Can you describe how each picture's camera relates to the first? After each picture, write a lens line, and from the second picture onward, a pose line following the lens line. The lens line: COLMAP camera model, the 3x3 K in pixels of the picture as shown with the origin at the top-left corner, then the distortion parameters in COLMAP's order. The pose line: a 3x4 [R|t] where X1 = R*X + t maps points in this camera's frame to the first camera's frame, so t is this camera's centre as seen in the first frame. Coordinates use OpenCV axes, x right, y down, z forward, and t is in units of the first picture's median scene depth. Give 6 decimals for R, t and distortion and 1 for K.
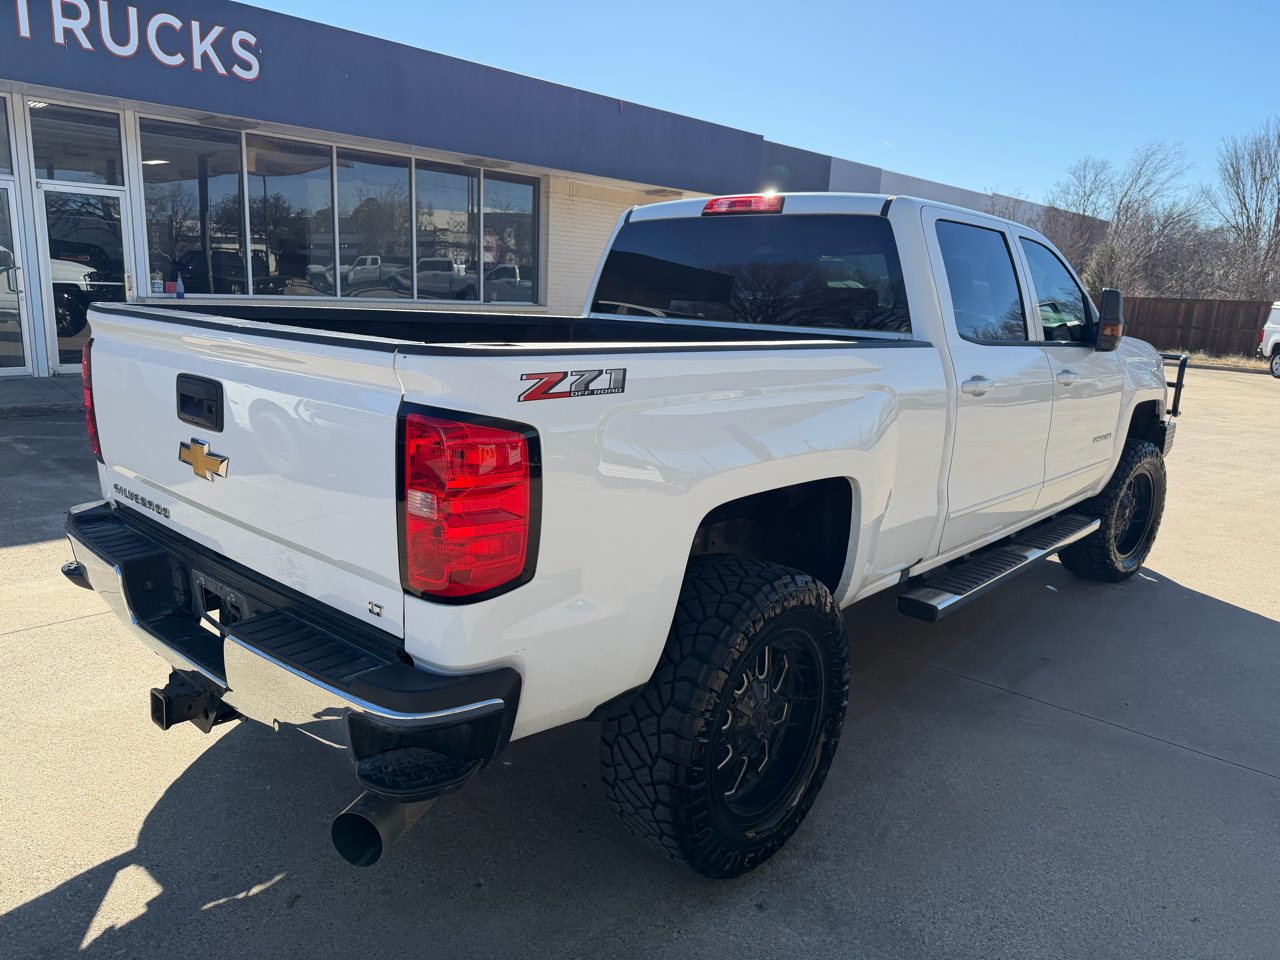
lens RADIAL K [[904.6, 0, 632.2], [0, 904.6, 480.1], [0, 0, 1]] dist [0.025403, -0.032777]
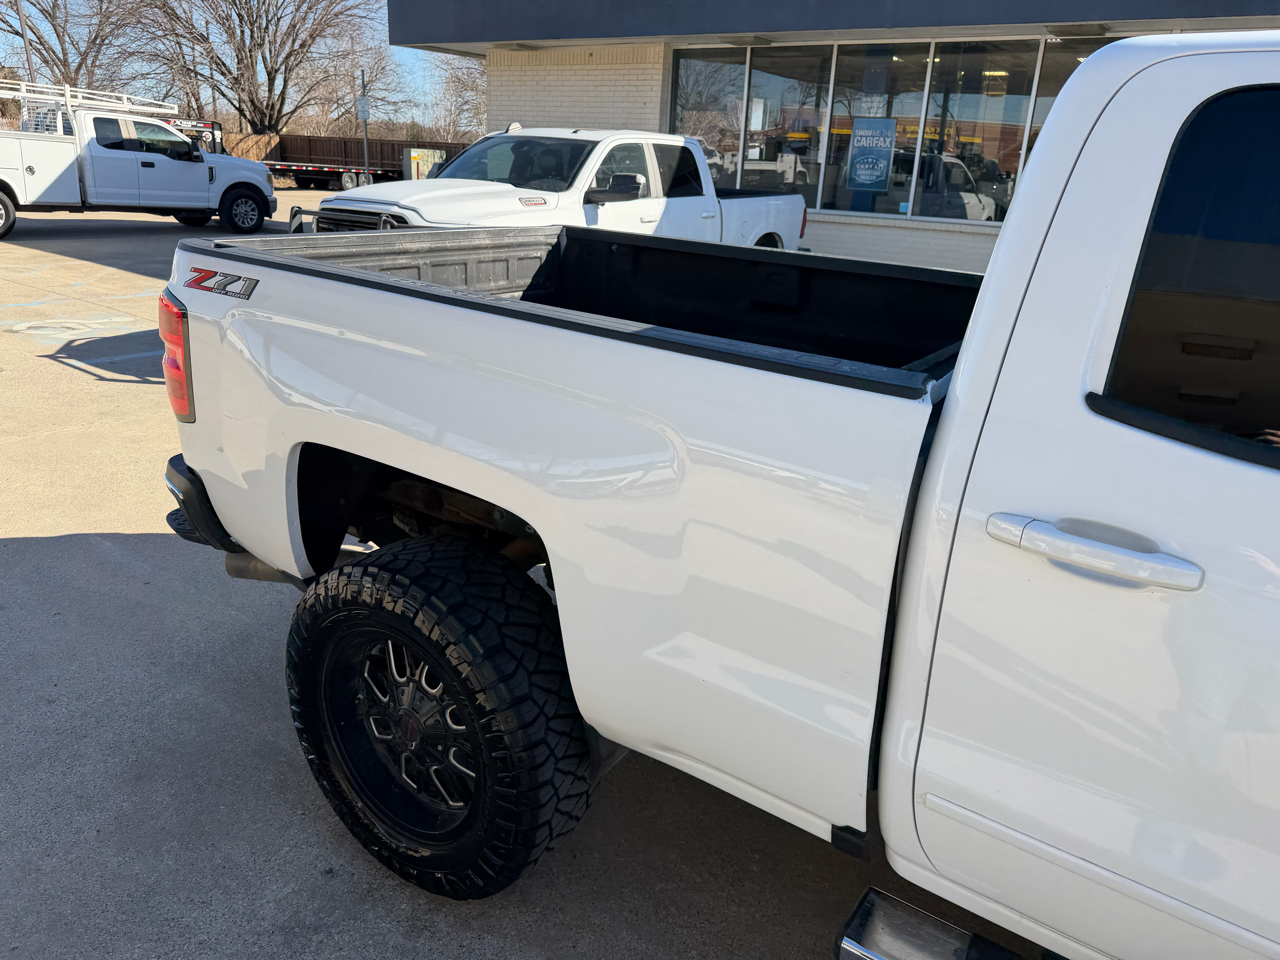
lens RADIAL K [[904.6, 0, 636.2], [0, 904.6, 481.9], [0, 0, 1]] dist [0.025403, -0.032777]
pose [[0.138617, 0.296257, -0.944996, 0.252117], [-0.251351, 0.933488, 0.255780, -0.062678], [0.957919, 0.202070, 0.203862, 0.271613]]
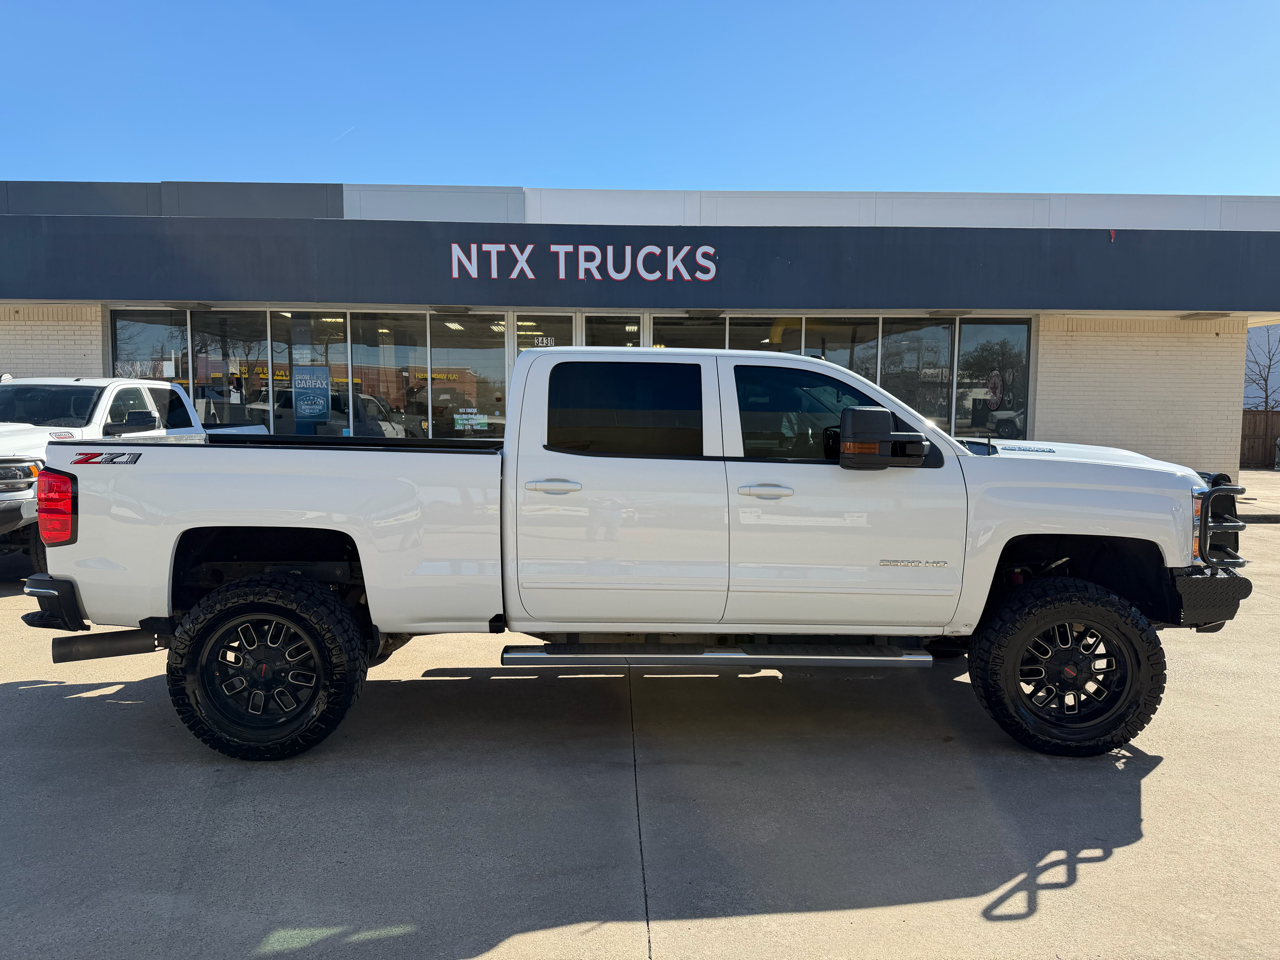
lens RADIAL K [[880.8, 0, 638.9], [0, 880.8, 492.4], [0, 0, 1]] dist [0.049719, -0.032751]
pose [[0.706390, 0.020718, -0.707520, 0.489787], [-0.124519, 0.987620, -0.095399, 0.004478], [0.696784, 0.155489, 0.700225, 0.078726]]
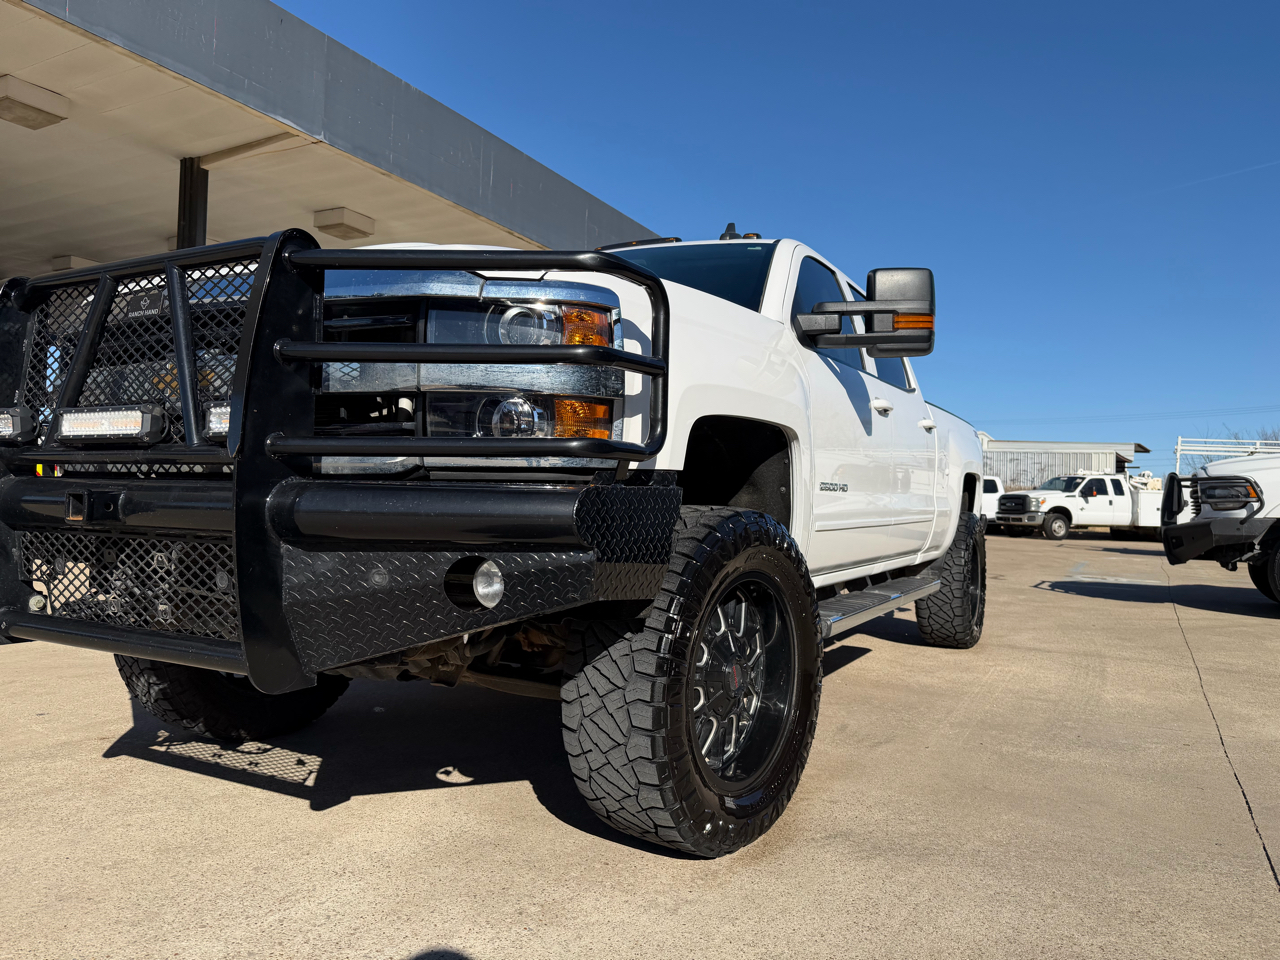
lens RADIAL K [[904.6, 0, 637.6], [0, 904.6, 468.8], [0, 0, 1]] dist [0.025403, -0.032777]
pose [[-0.966107, -0.081315, -0.244999, 0.260311], [-0.122597, 0.979757, 0.158260, -0.109124], [0.227171, 0.182932, -0.956519, 0.951314]]
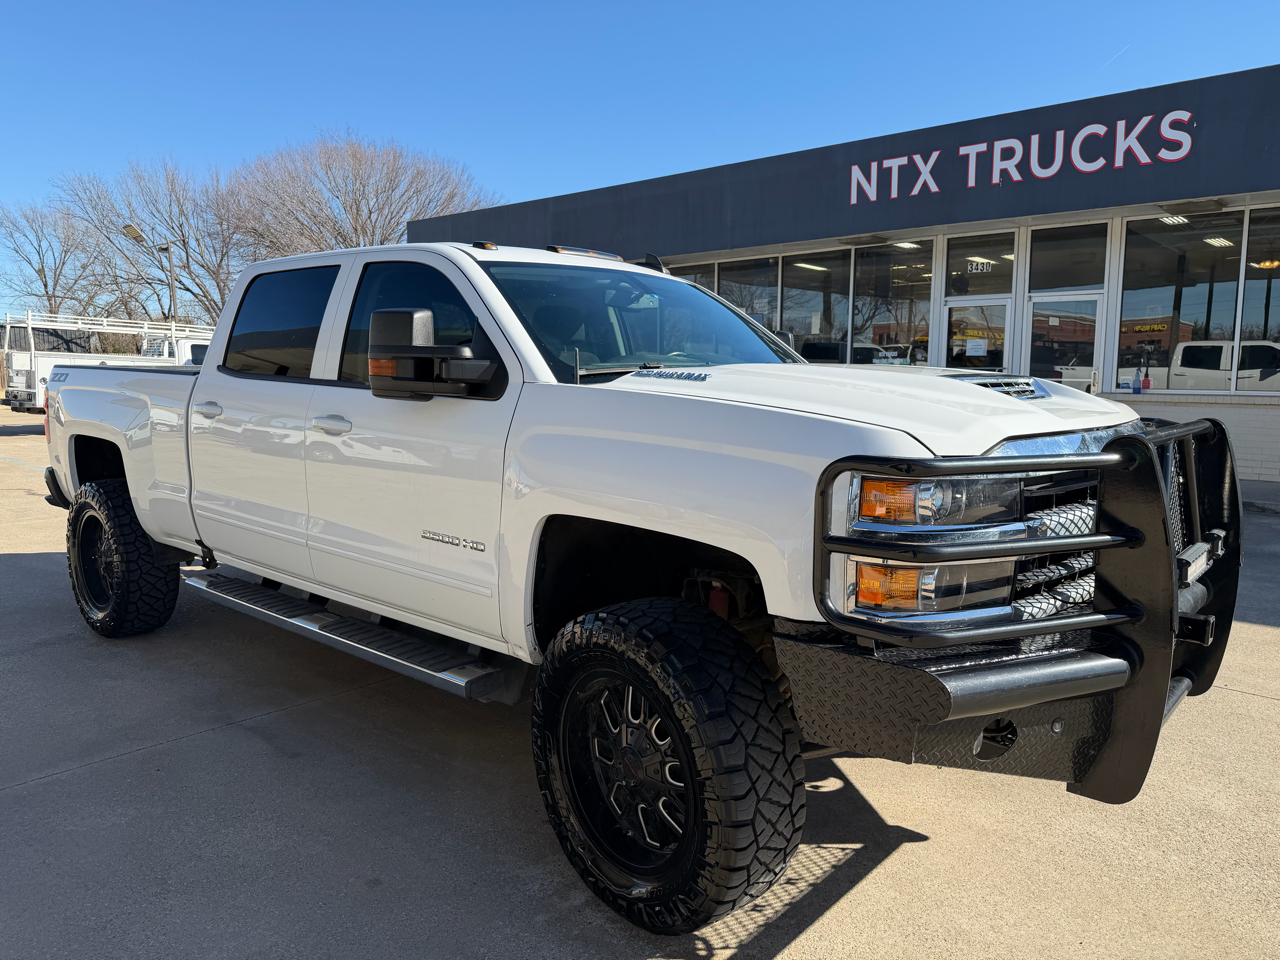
lens RADIAL K [[904.6, 0, 638.0], [0, 904.6, 470.3], [0, 0, 1]] dist [0.025403, -0.032777]
pose [[0.020035, 0.067695, -0.997505, 0.584013], [-0.213653, 0.974948, 0.061873, -0.079870], [0.976704, 0.211881, 0.033997, 0.563629]]
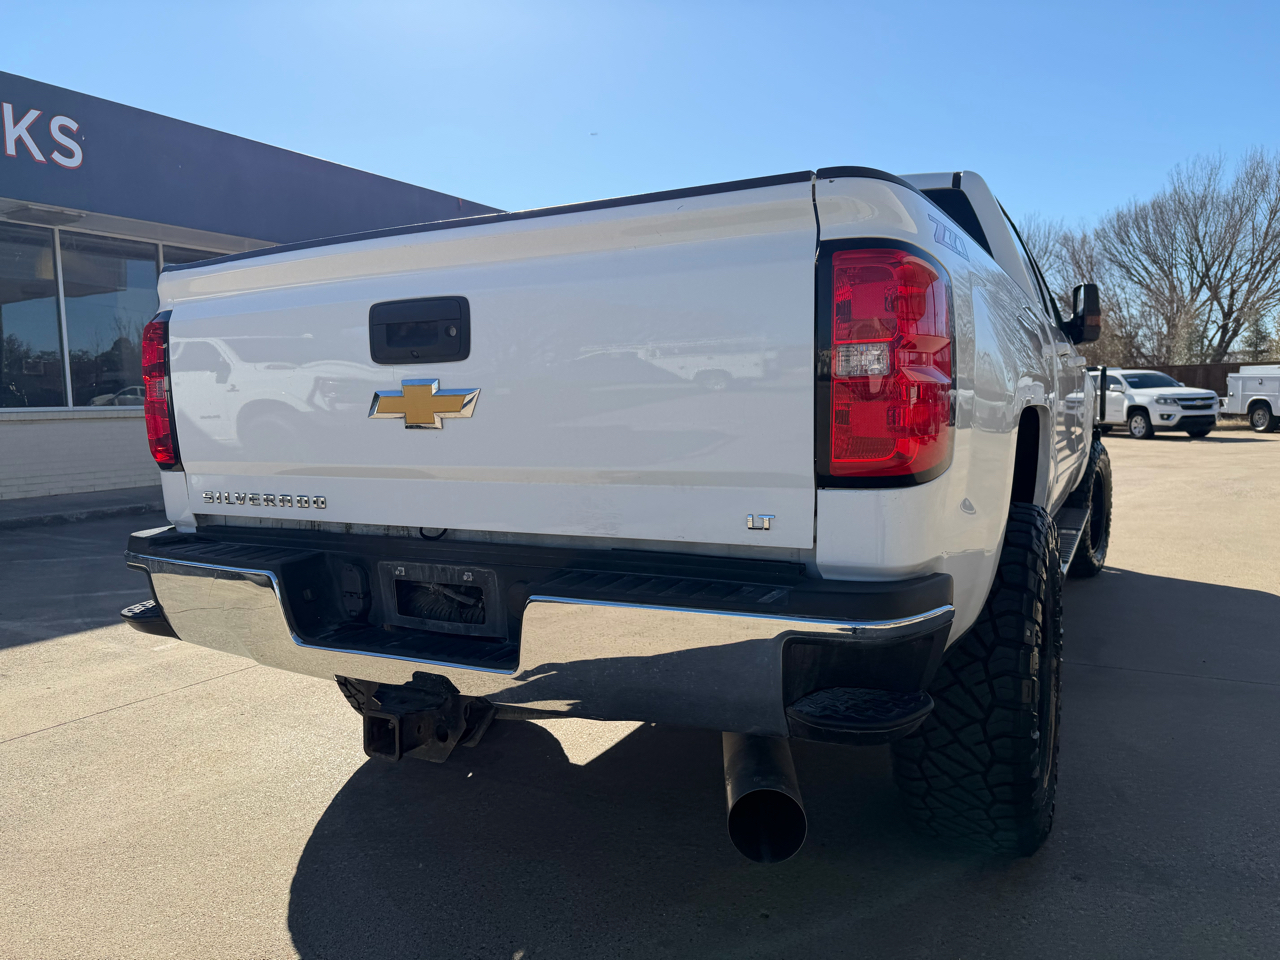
lens RADIAL K [[904.6, 0, 639.9], [0, 904.6, 491.9], [0, 0, 1]] dist [0.025403, -0.032777]
pose [[0.972789, -0.086668, 0.214872, -0.104549], [0.109580, 0.989224, -0.097098, 0.033988], [-0.204141, 0.118001, 0.971804, 0.046731]]
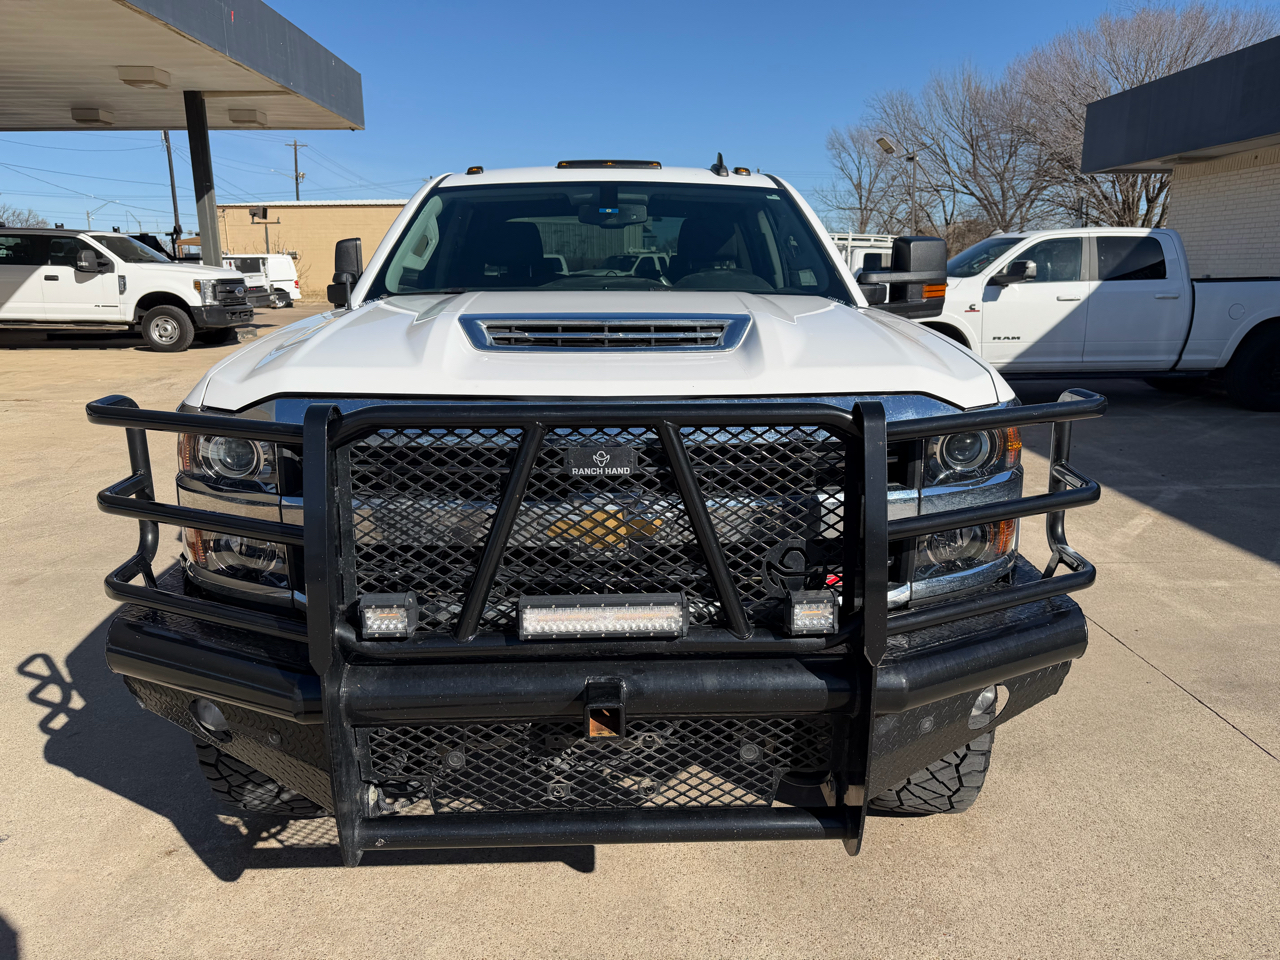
lens RADIAL K [[904.6, 0, 648.4], [0, 904.6, 481.7], [0, 0, 1]] dist [0.025403, -0.032777]
pose [[-0.716921, 0.116335, -0.687379, 0.432646], [-0.174947, 0.924407, 0.338917, -0.154159], [0.674846, 0.363232, -0.642375, 0.833761]]
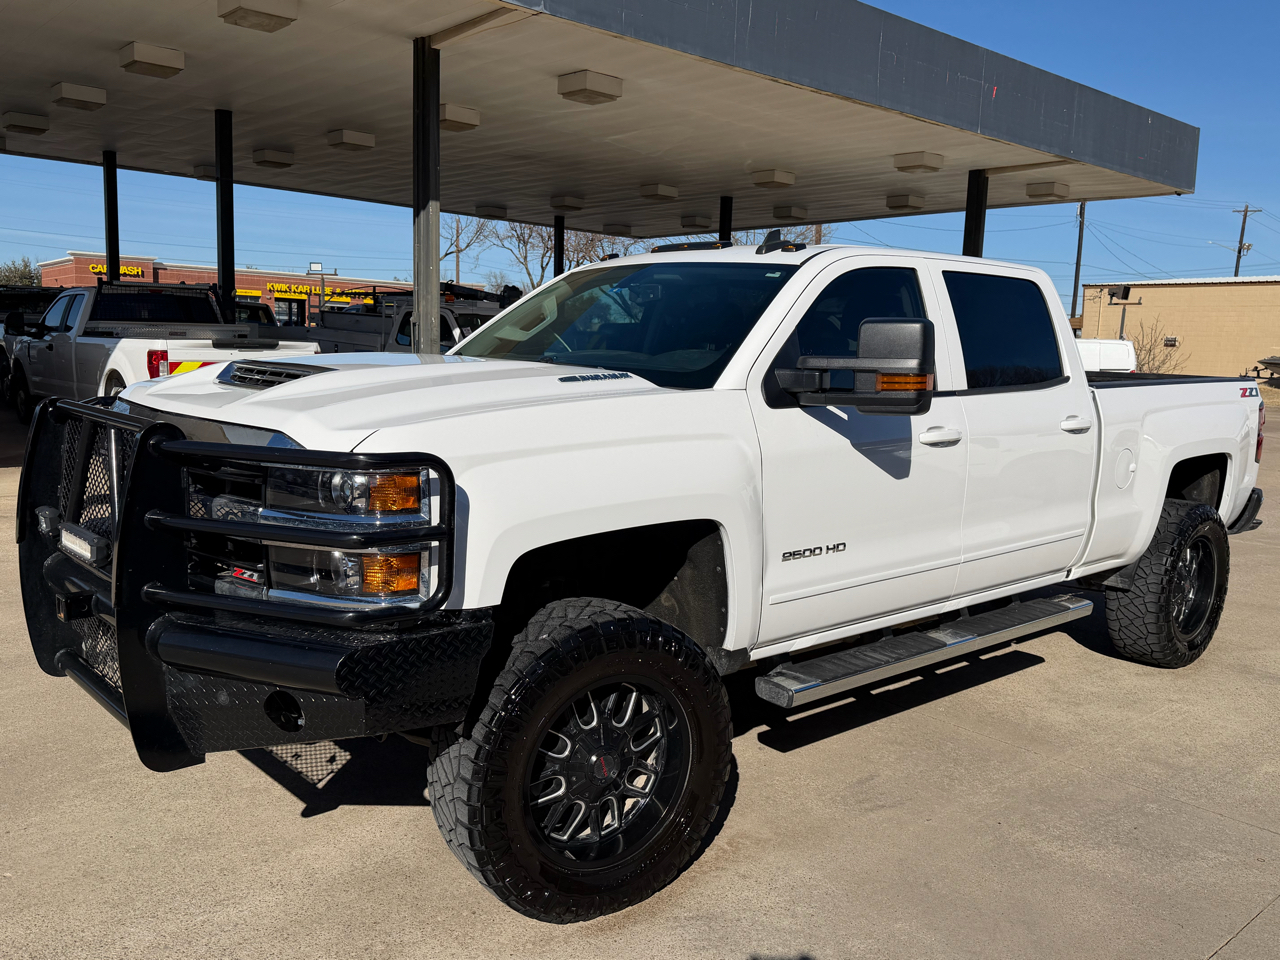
lens RADIAL K [[1060.3, 0, 629.5], [0, 1060.3, 489.5], [0, 0, 1]] dist [0.084351, -0.138807]
pose [[-0.991908, -0.093153, 0.086260, 0.141479], [-0.057931, 0.936677, 0.345370, -0.204455], [-0.112970, 0.337578, -0.934494, 0.997704]]
